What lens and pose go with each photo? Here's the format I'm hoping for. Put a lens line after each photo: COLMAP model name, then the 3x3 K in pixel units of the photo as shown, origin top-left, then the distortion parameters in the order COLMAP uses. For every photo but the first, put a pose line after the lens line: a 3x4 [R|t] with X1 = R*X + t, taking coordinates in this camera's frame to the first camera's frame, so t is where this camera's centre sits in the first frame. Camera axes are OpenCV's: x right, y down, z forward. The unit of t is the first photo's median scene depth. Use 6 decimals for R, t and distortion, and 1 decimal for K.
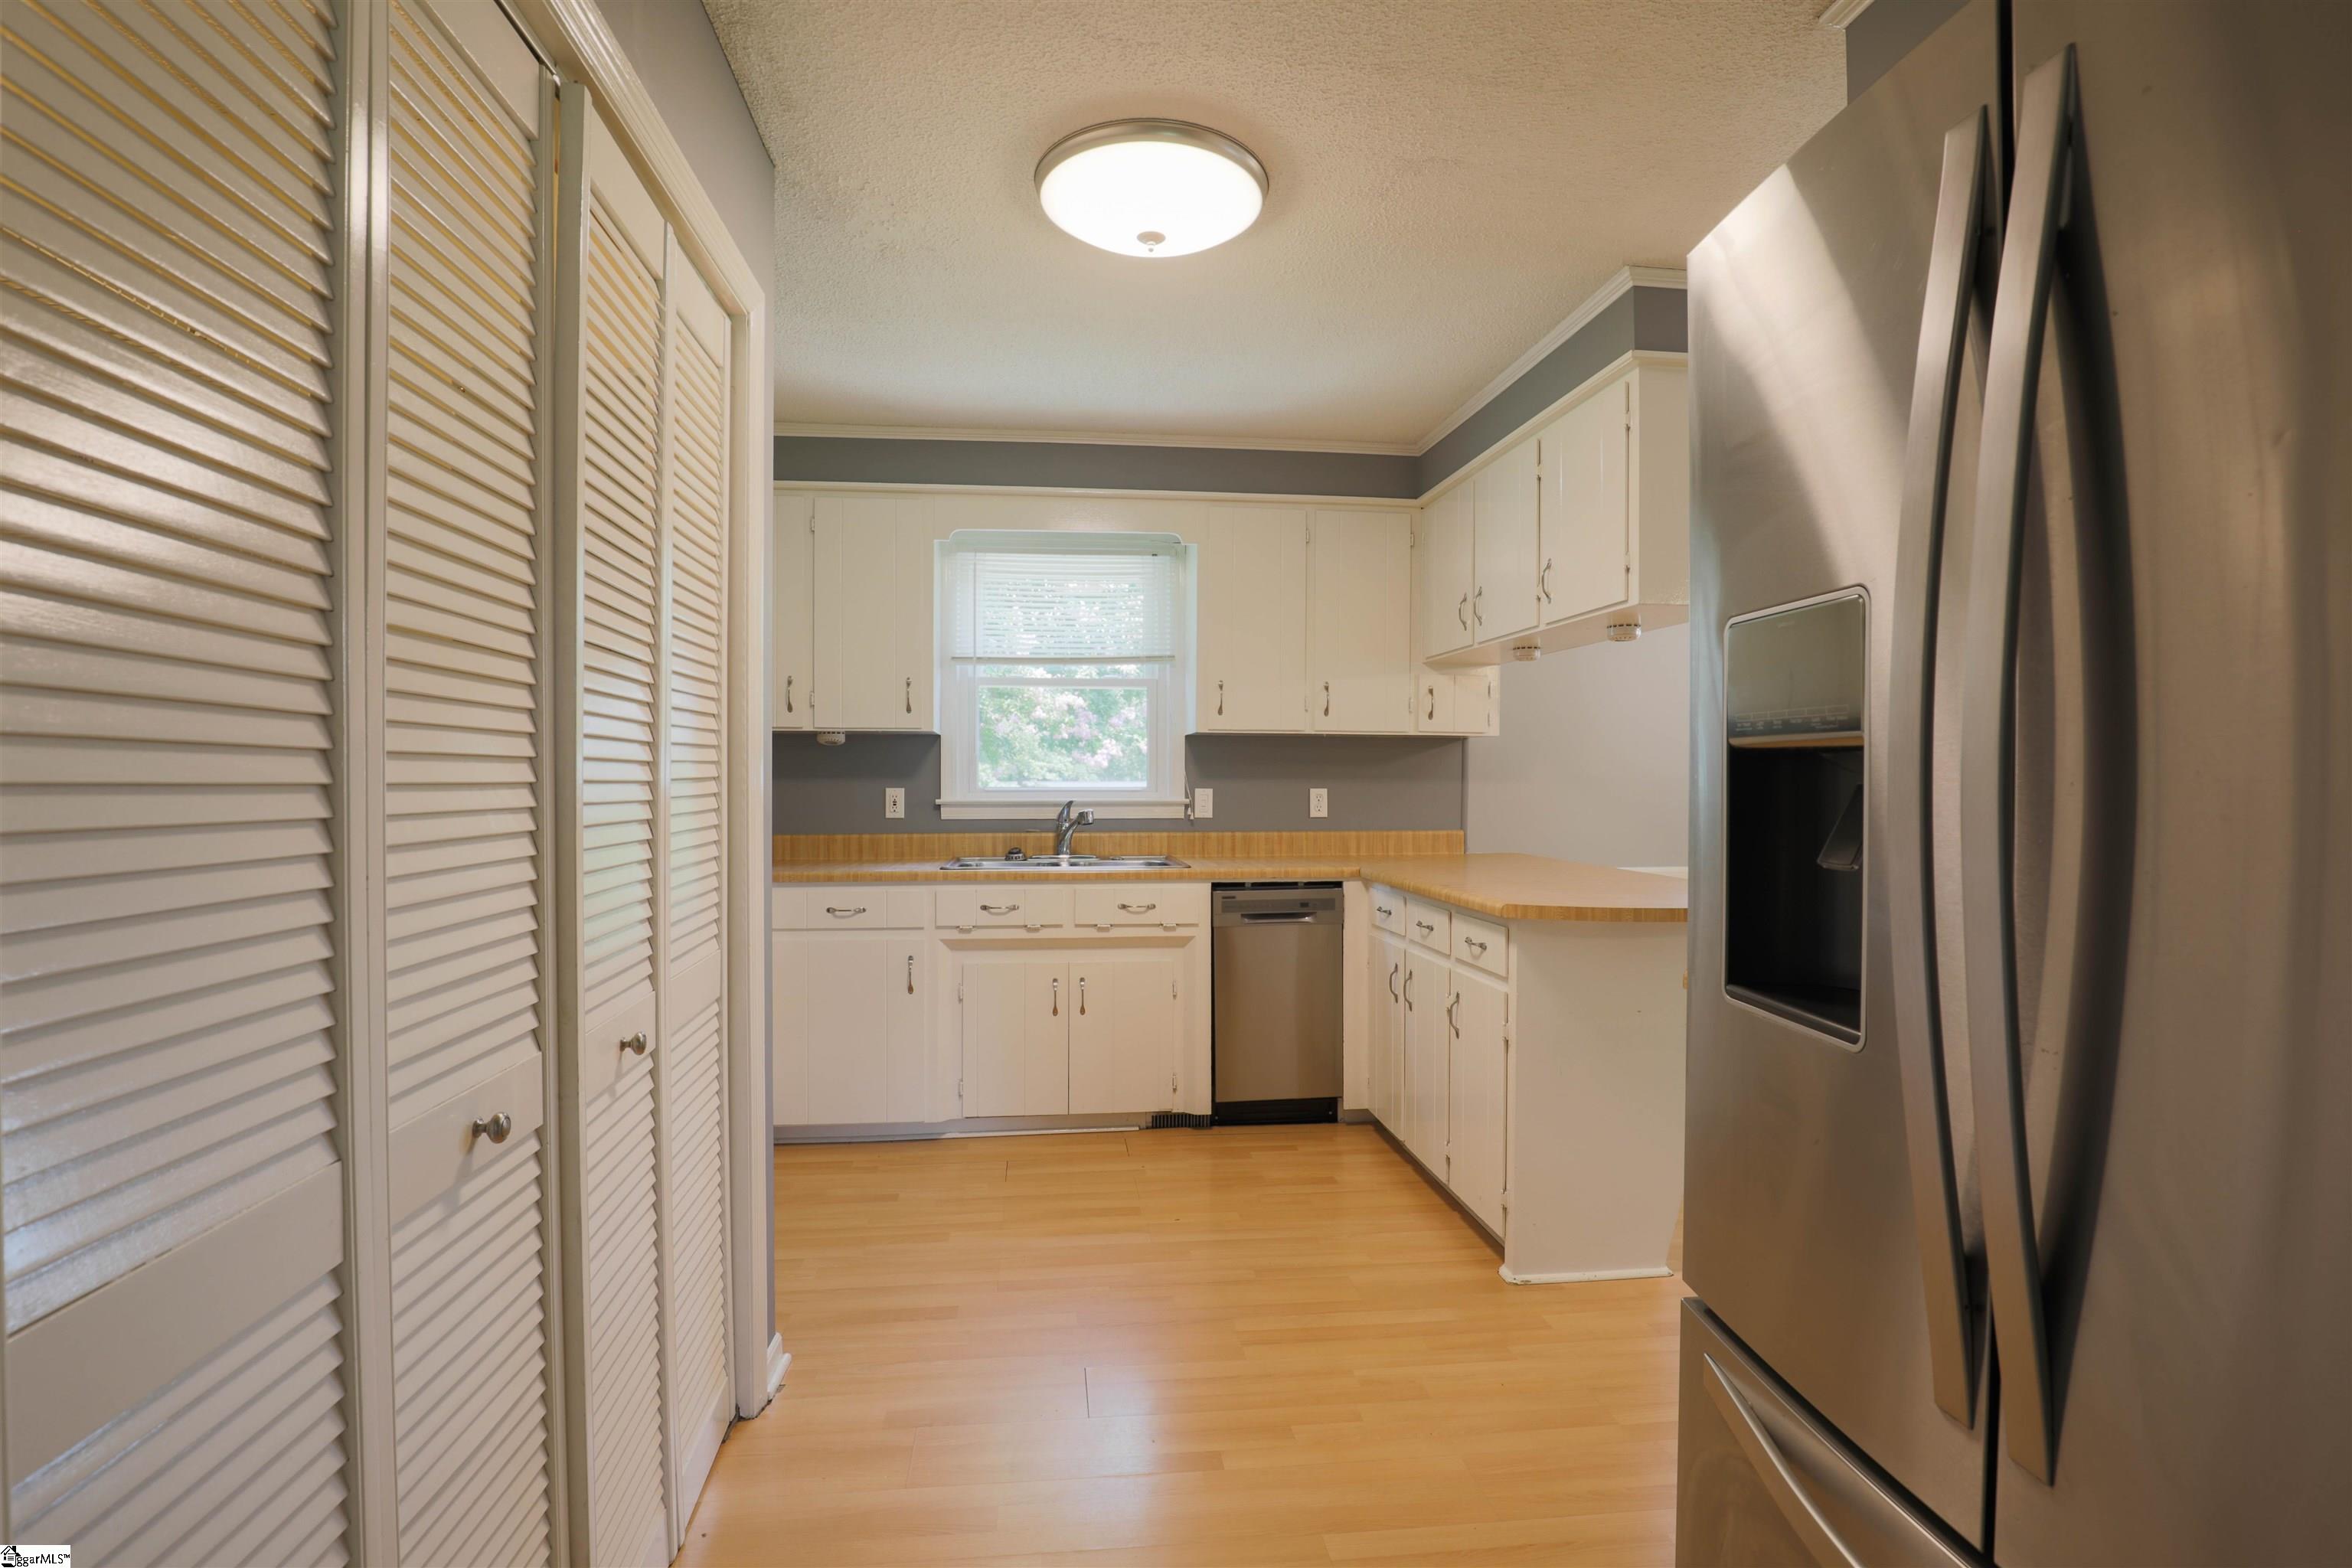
lens RADIAL K [[1130.7, 0, 1162.8], [0, 1130.7, 786.0], [0, 0, 1]] dist [-0.030971, 0.002227]
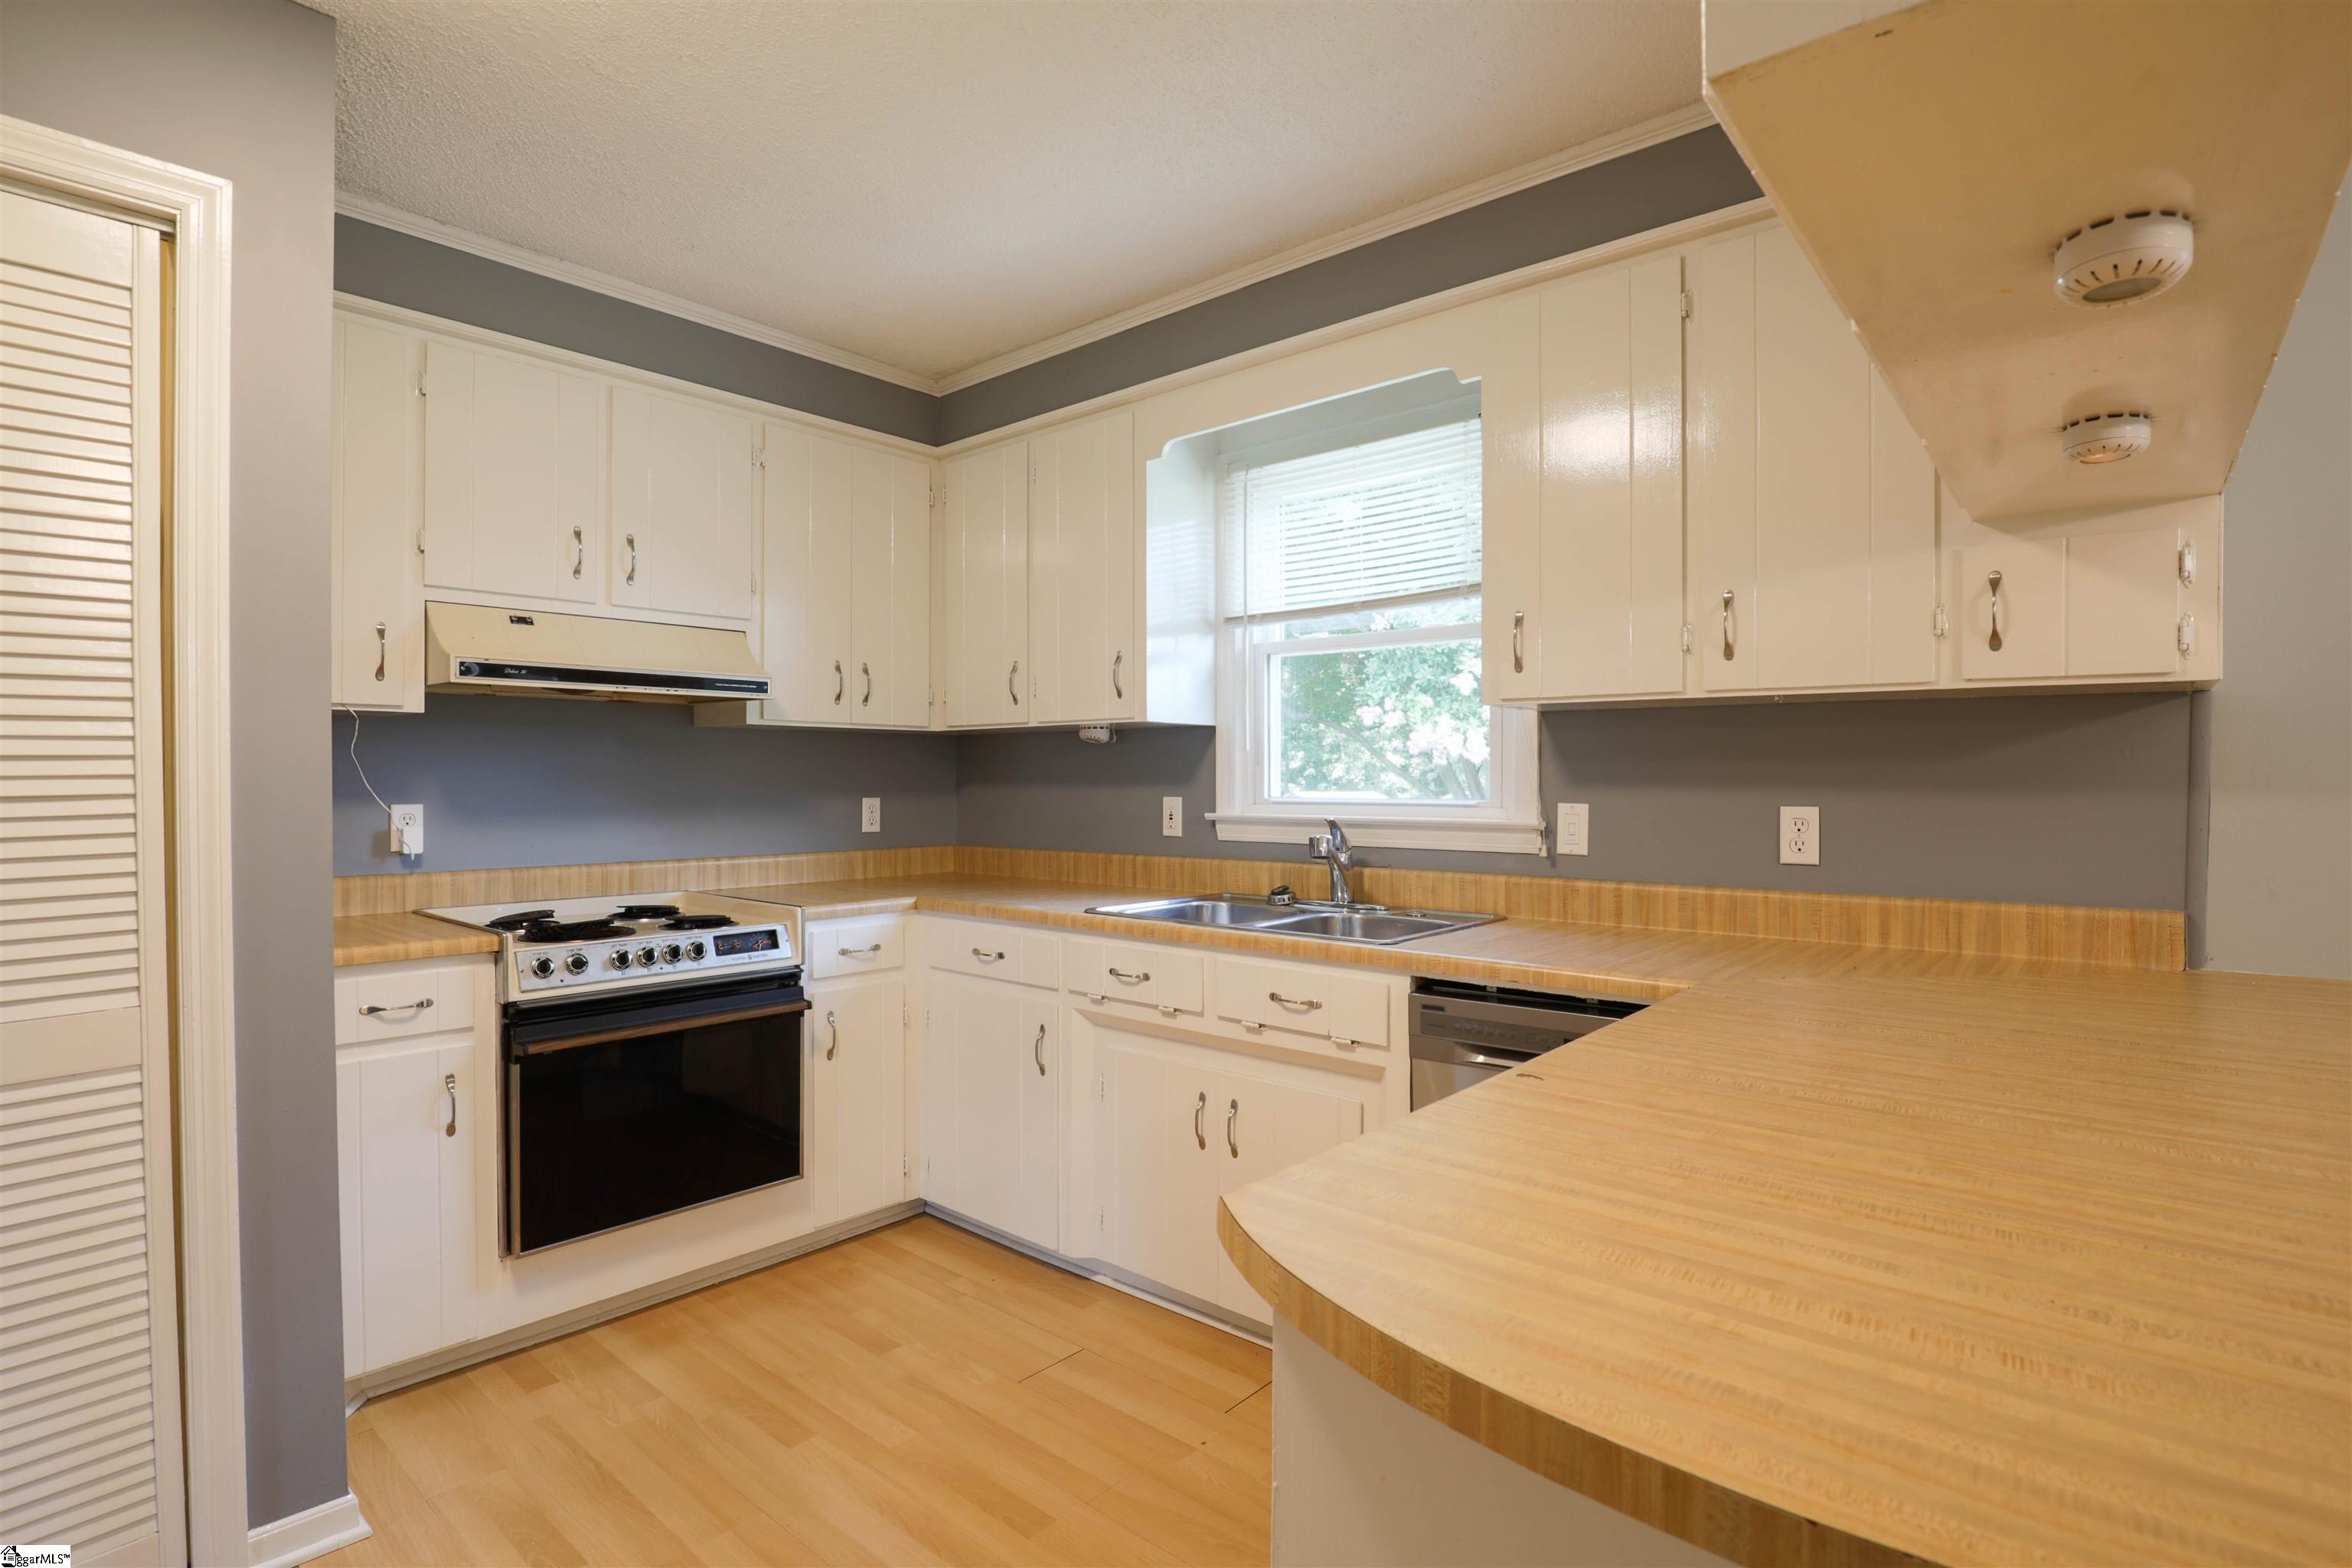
lens RADIAL K [[1130.7, 0, 1175.6], [0, 1130.7, 787.8], [0, 0, 1]] dist [-0.030971, 0.002227]
pose [[0.681546, 0.004961, -0.731759, 0.325632], [-0.003534, 0.999988, 0.003488, -0.007247], [0.731767, 0.000209, 0.681555, 0.476676]]
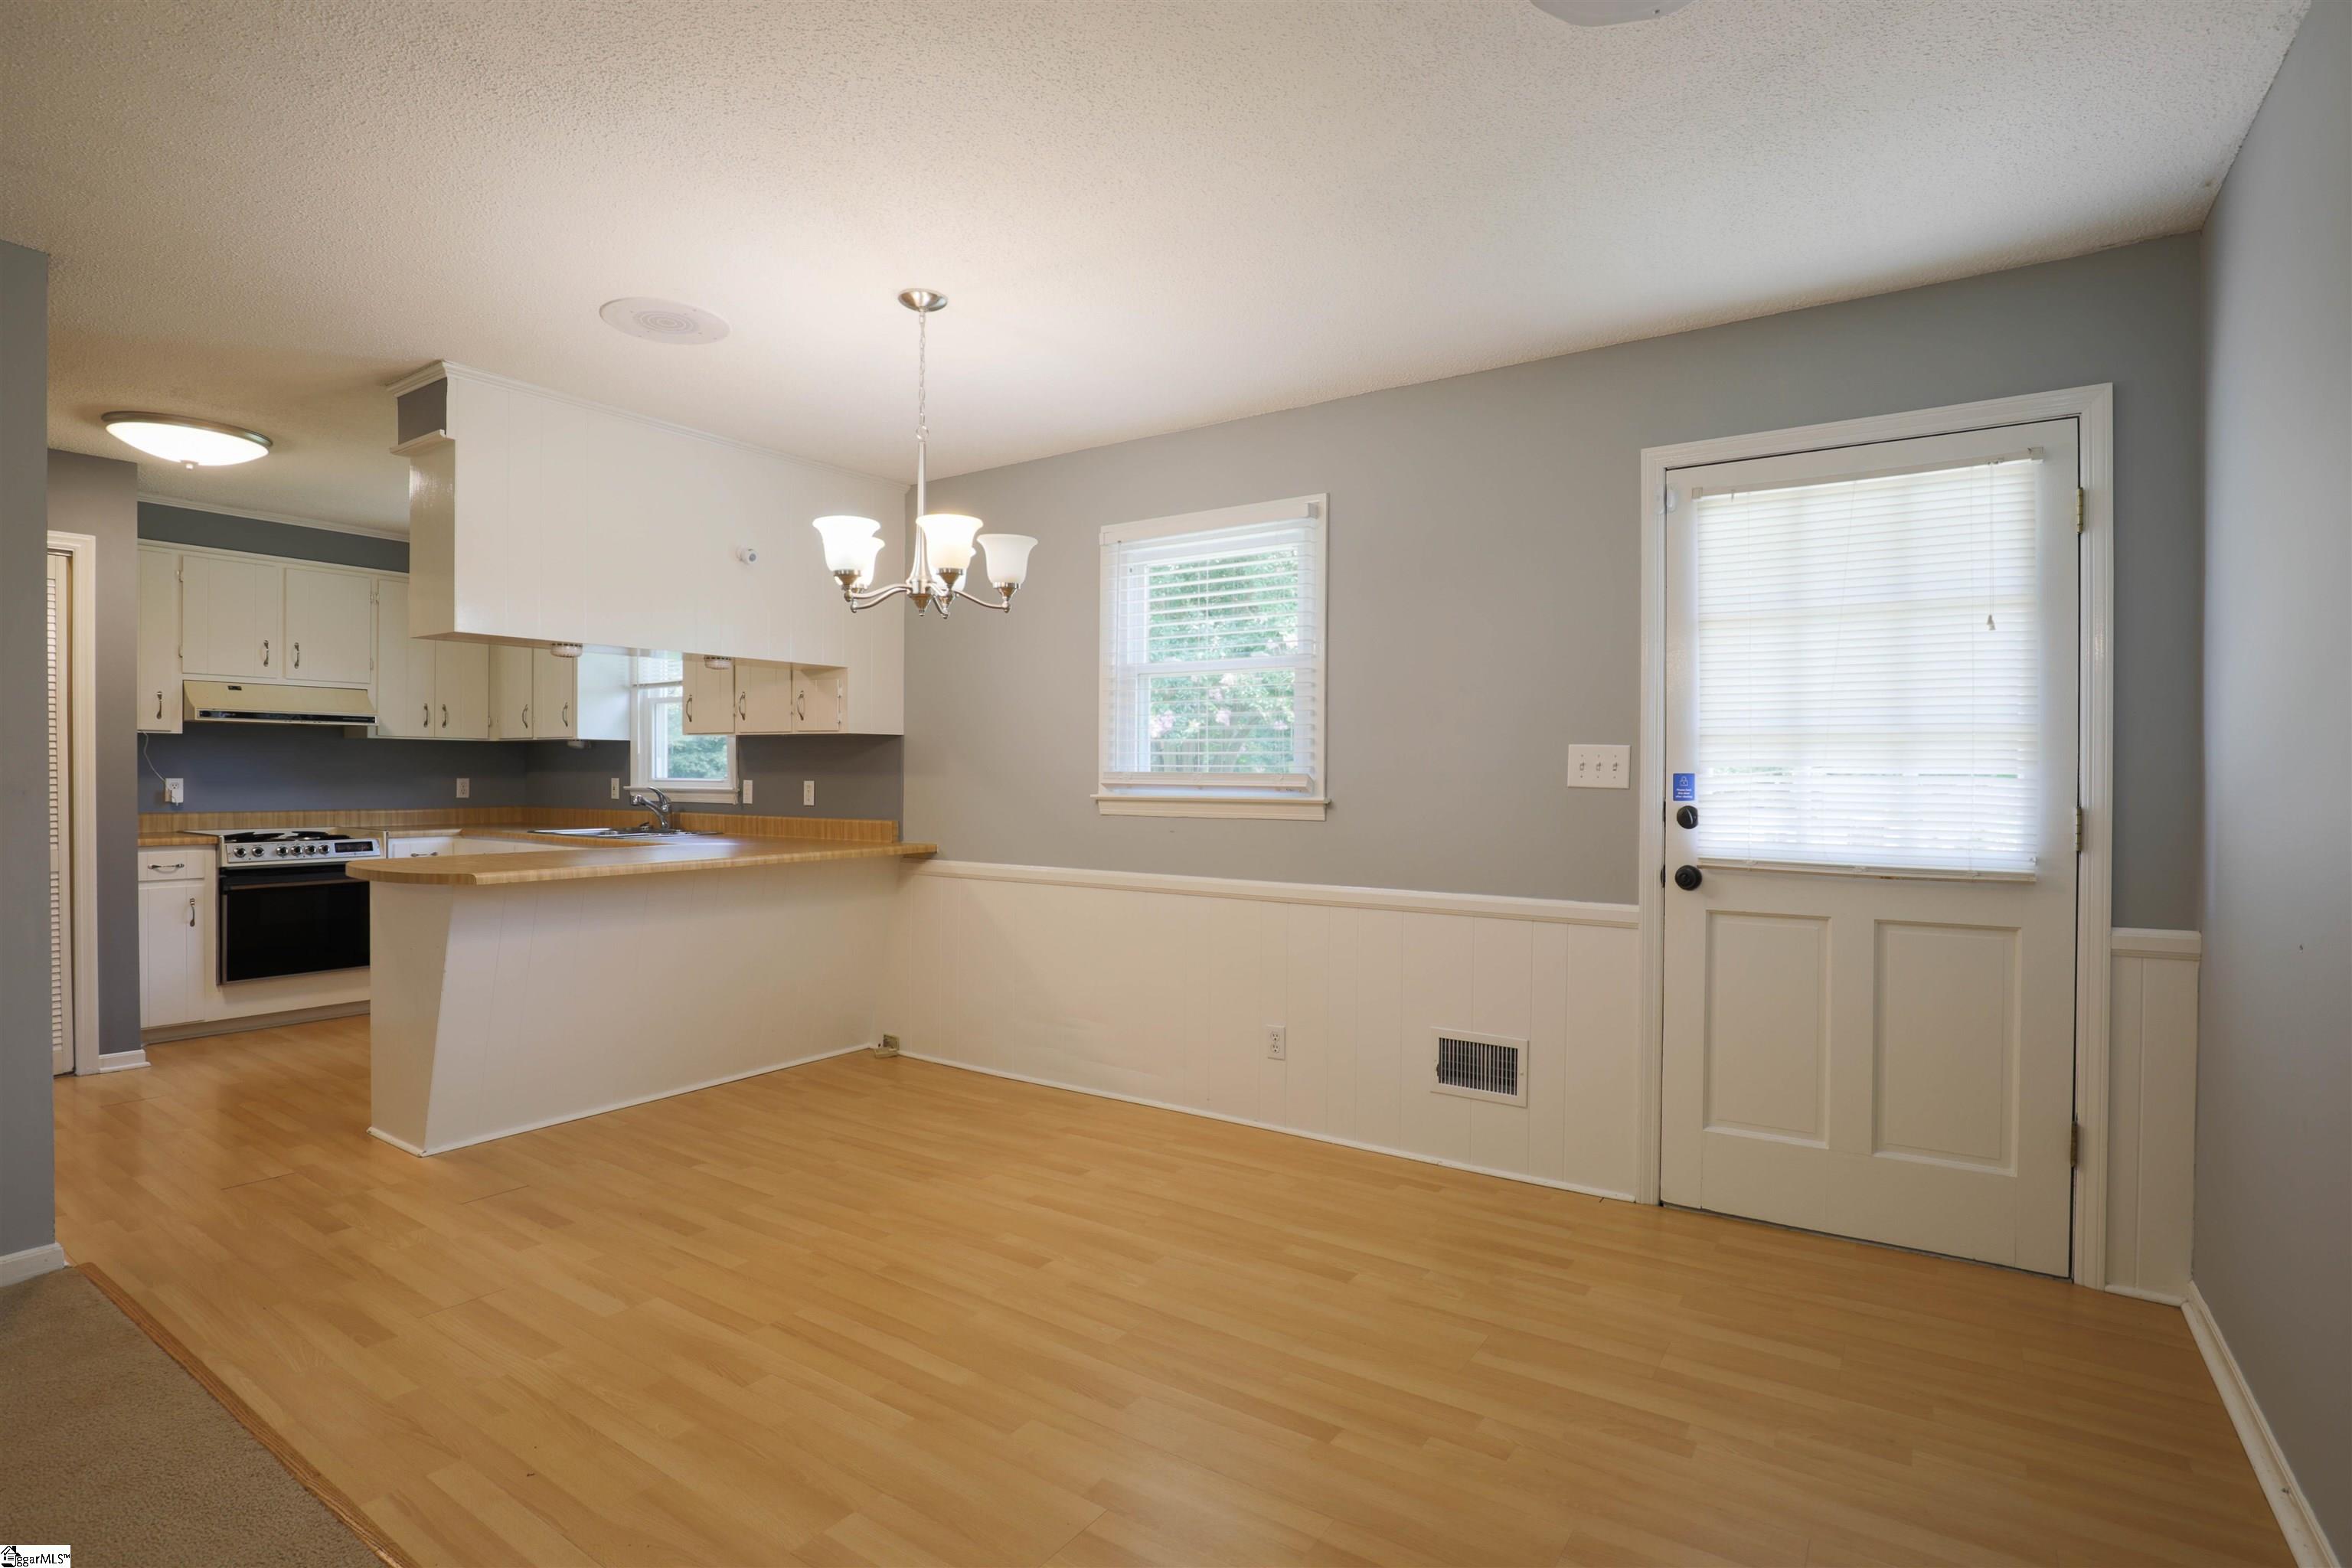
lens RADIAL K [[1130.7, 0, 1168.8], [0, 1130.7, 791.1], [0, 0, 1]] dist [-0.030971, 0.002227]
pose [[0.759411, 0.012405, -0.650493, 1.224124], [-0.009133, 0.999923, 0.008406, -0.000275], [0.650547, -0.000443, 0.759466, 0.372514]]
